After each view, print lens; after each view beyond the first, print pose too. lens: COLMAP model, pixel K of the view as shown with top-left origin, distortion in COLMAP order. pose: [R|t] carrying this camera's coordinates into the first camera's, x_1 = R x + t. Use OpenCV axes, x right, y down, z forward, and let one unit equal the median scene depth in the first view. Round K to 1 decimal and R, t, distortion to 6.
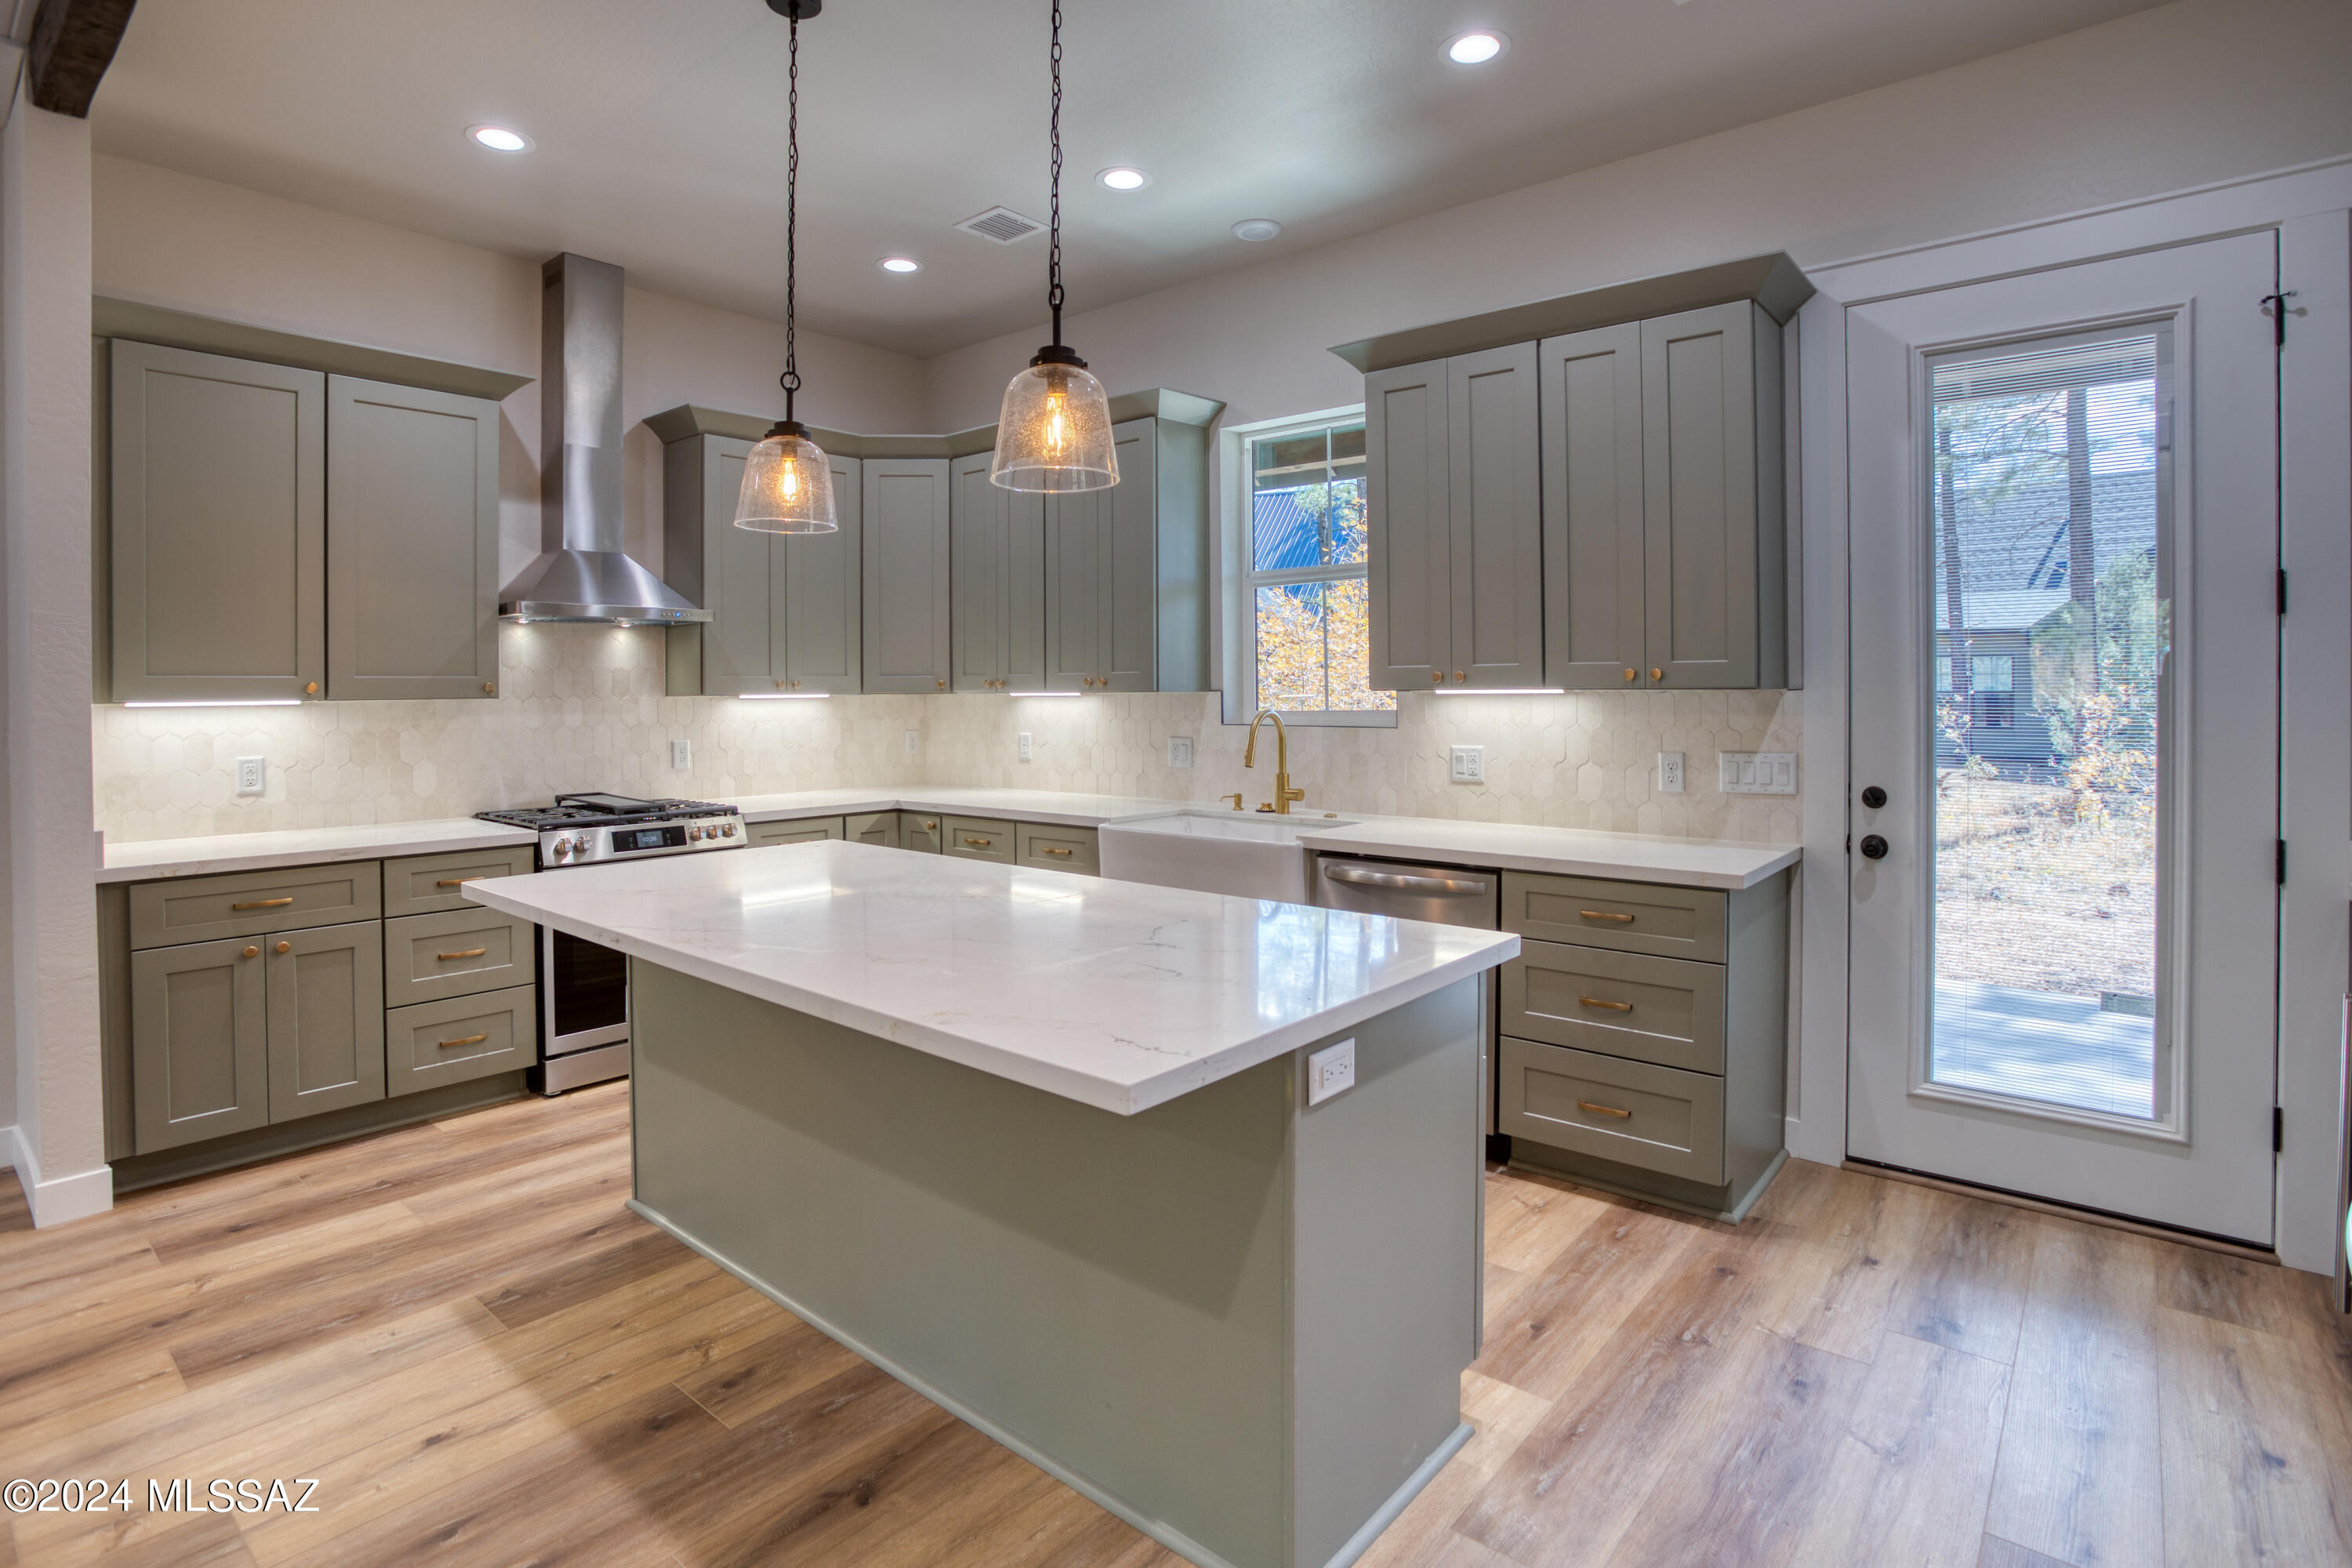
lens RADIAL K [[1164.2, 0, 1164.6], [0, 1164.2, 702.9], [0, 0, 1]] dist [-0.065881, 0.024926]
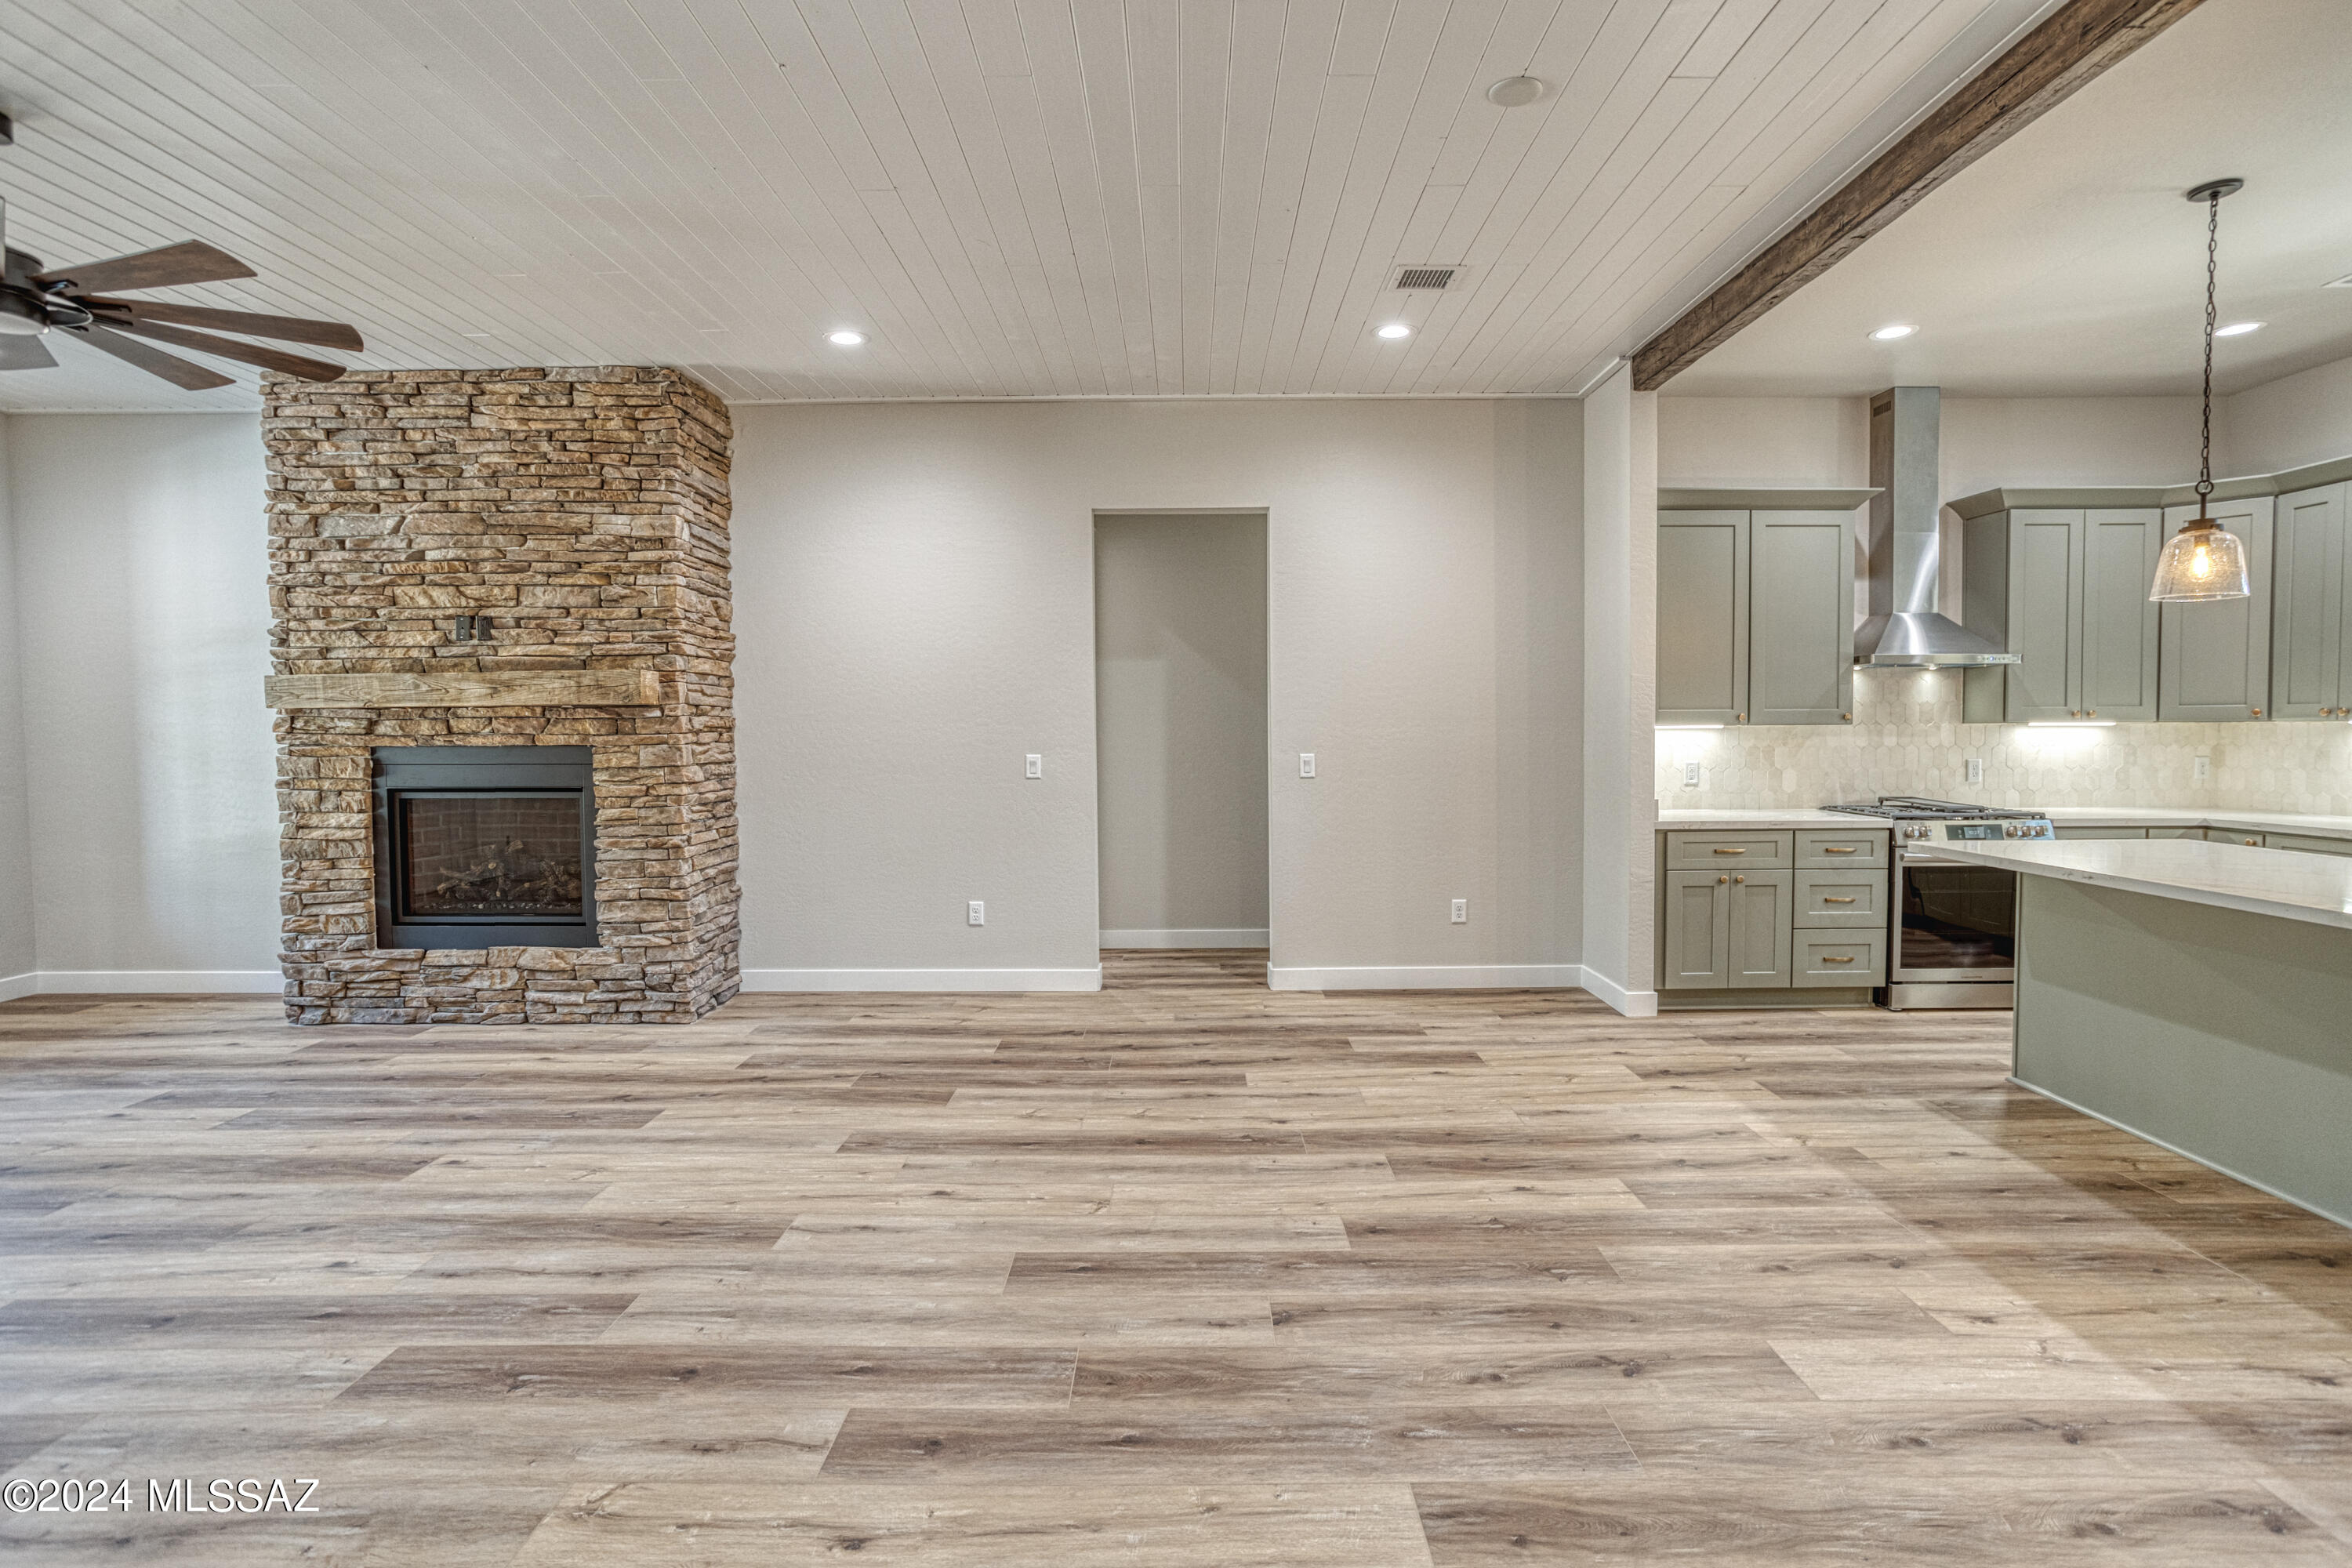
lens RADIAL K [[1137.2, 0, 1193.5], [0, 1137.2, 758.8], [0, 0, 1]] dist [-0.055986, 0.037378]
pose [[0.650668, 0.024650, -0.758962, -0.076374], [-0.007063, 0.999626, 0.026411, 0.009069], [0.759329, -0.011825, 0.650599, -0.588084]]
